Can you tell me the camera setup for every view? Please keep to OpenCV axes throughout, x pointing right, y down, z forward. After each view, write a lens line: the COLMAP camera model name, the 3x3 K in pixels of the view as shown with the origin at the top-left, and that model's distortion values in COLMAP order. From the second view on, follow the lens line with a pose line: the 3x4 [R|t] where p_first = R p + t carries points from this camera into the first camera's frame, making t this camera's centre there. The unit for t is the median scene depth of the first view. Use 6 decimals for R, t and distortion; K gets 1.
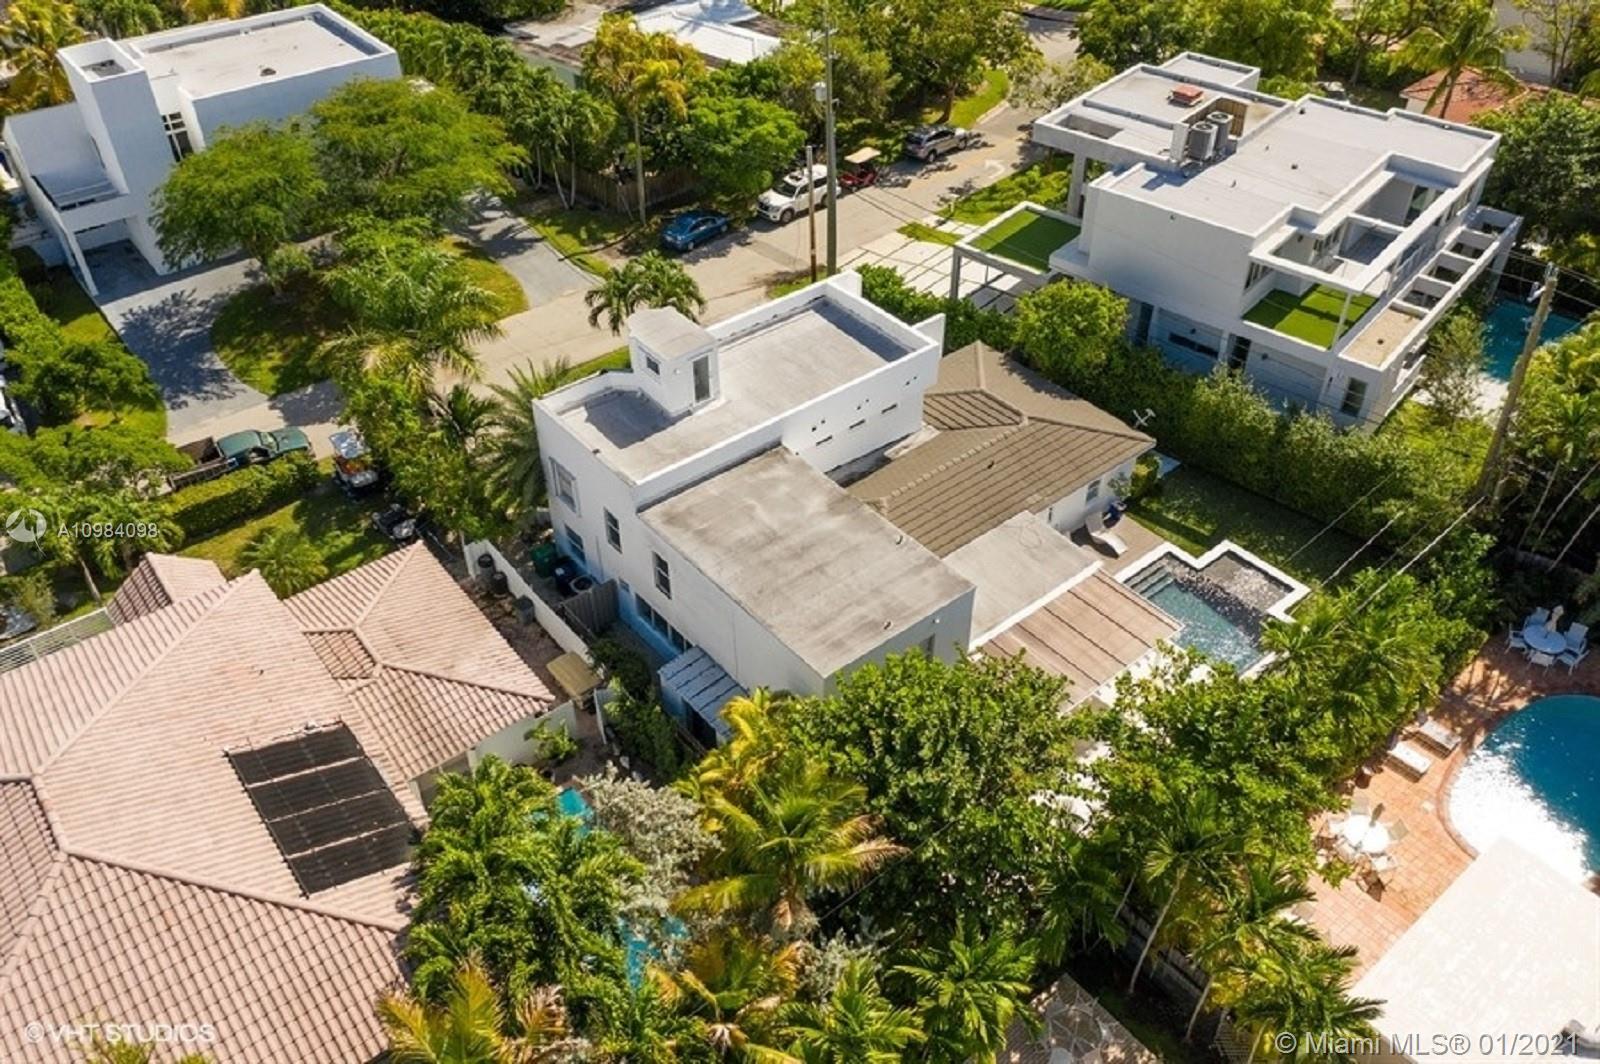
lens RADIAL K [[1260.3, 0, 803.1], [0, 1260.3, 535.7], [0, 0, 1]] dist [-0.010607, 0.003947]
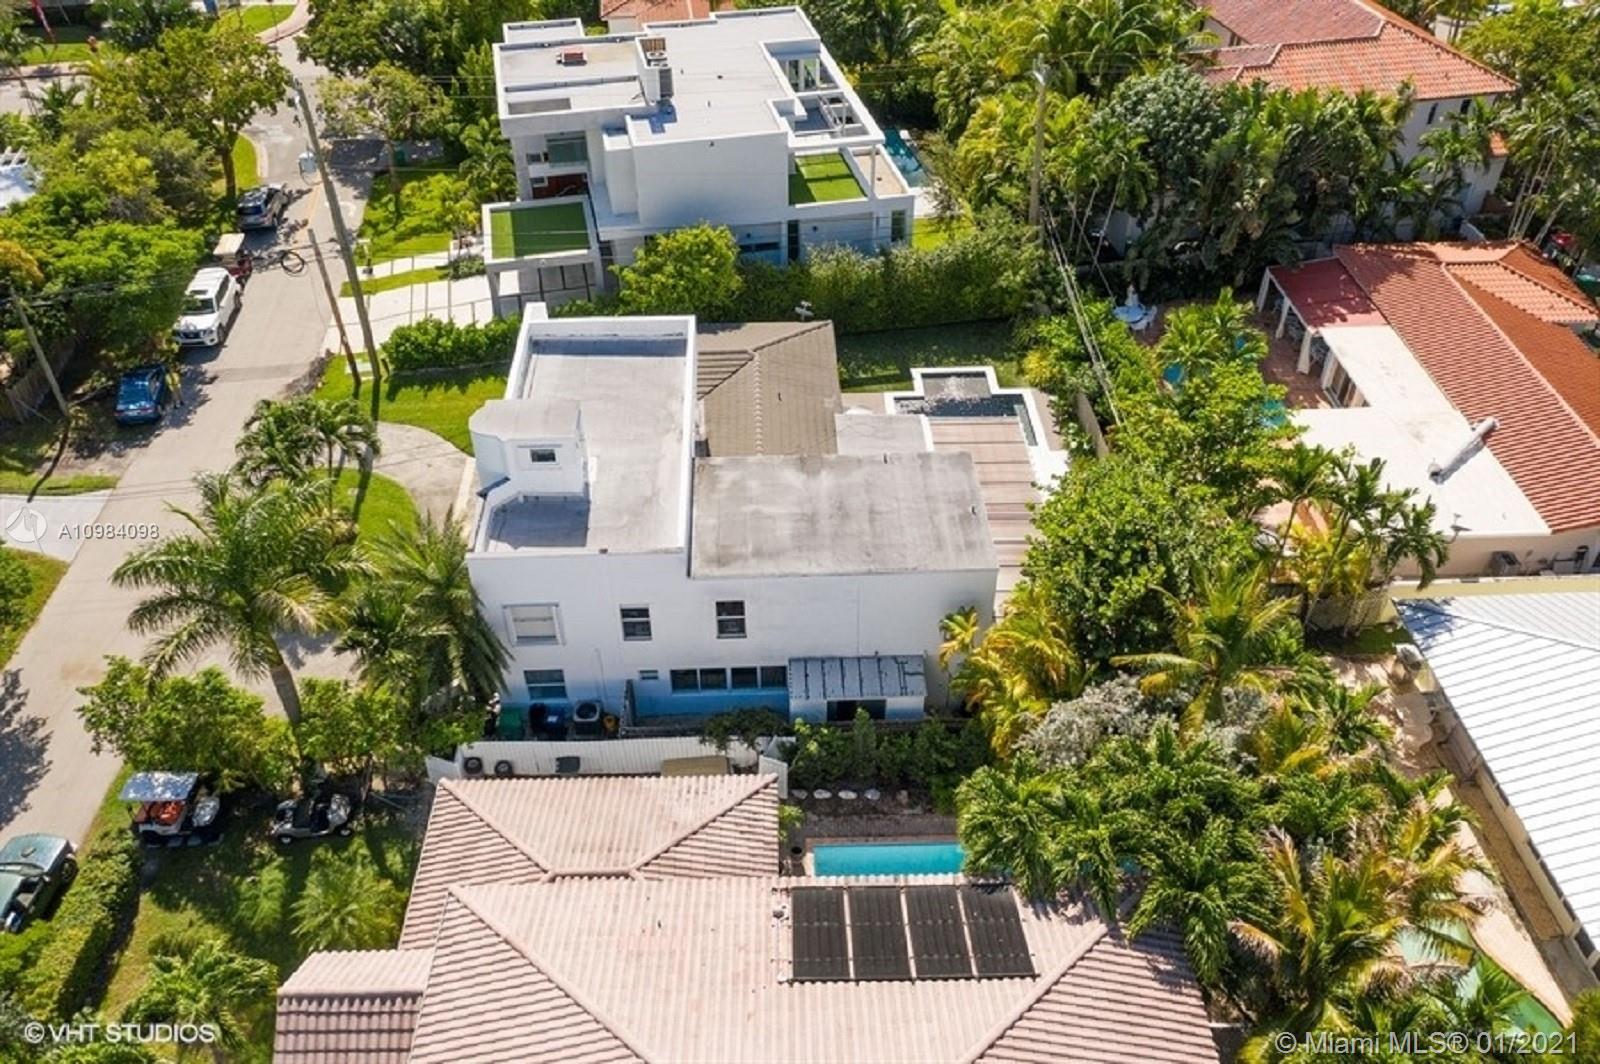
lens RADIAL K [[1260.3, 0, 799.5], [0, 1260.3, 533.4], [0, 0, 1]] dist [-0.010607, 0.003947]
pose [[0.603934, -0.515314, 0.608042, -0.531554], [0.513175, 0.835120, 0.198055, -0.157641], [-0.609849, 0.192419, 0.768804, 0.188814]]
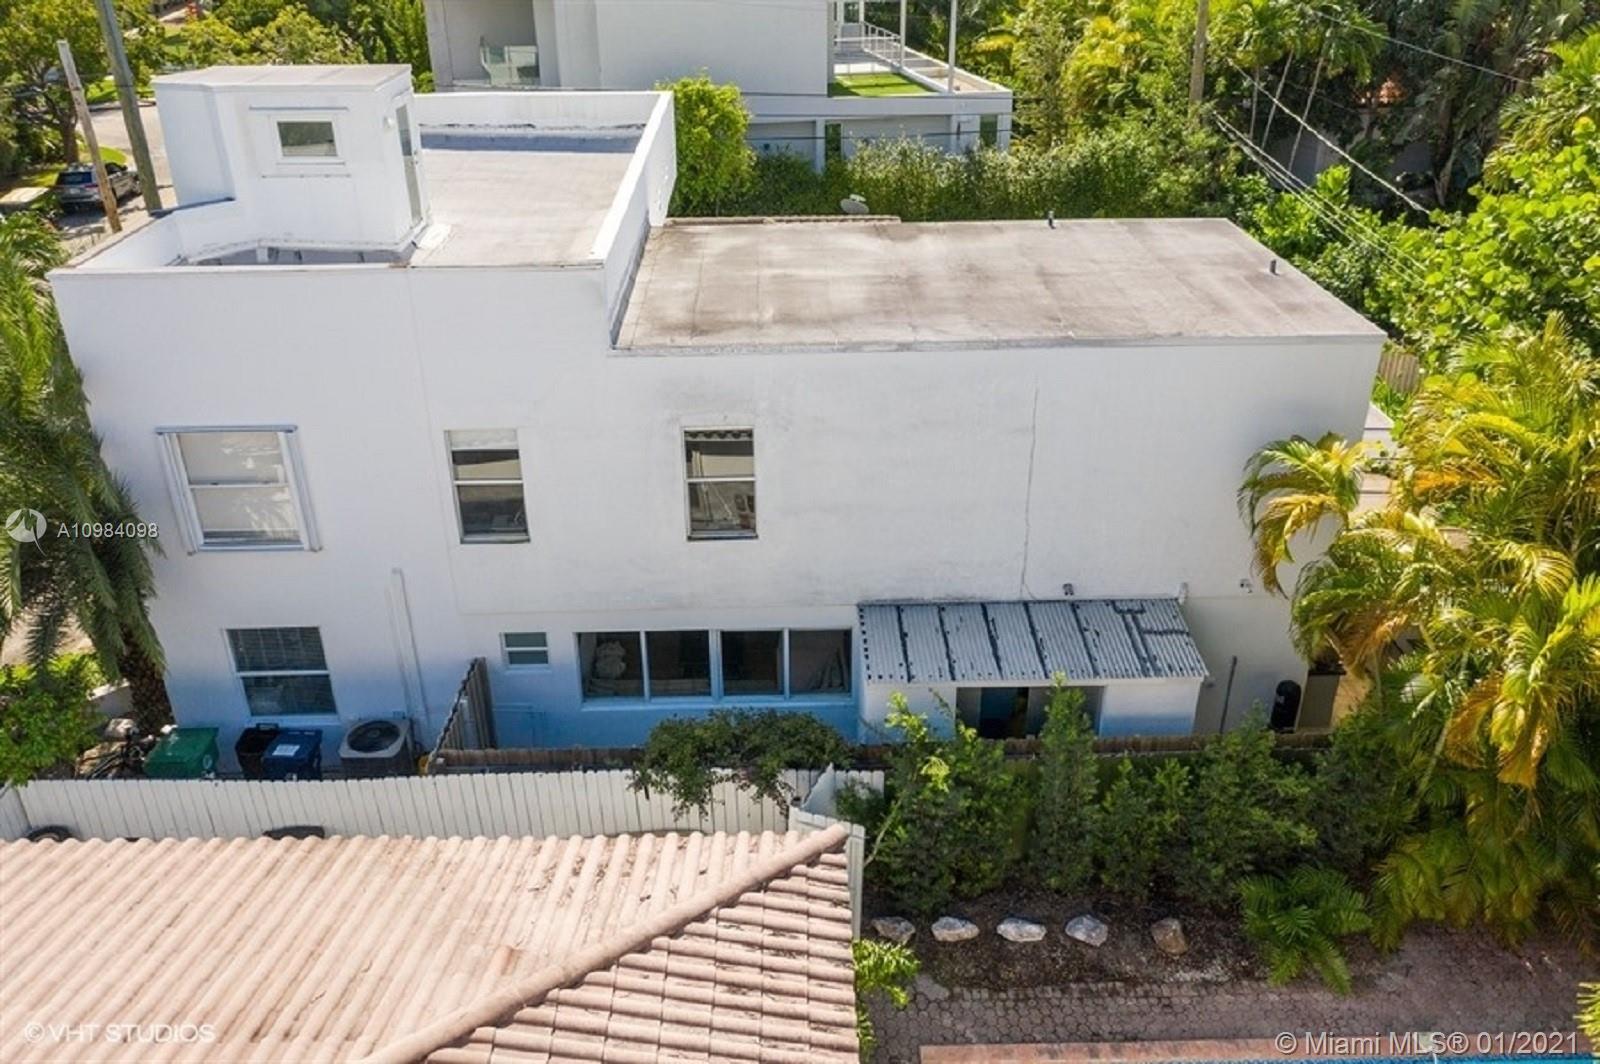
lens RADIAL K [[1260.3, 0, 801.4], [0, 1260.3, 534.2], [0, 0, 1]] dist [-0.010607, 0.003947]
pose [[0.611063, -0.367848, 0.700921, -0.319036], [0.512790, 0.858507, 0.003500, 0.047157], [-0.603033, 0.357286, 0.713231, 0.603480]]
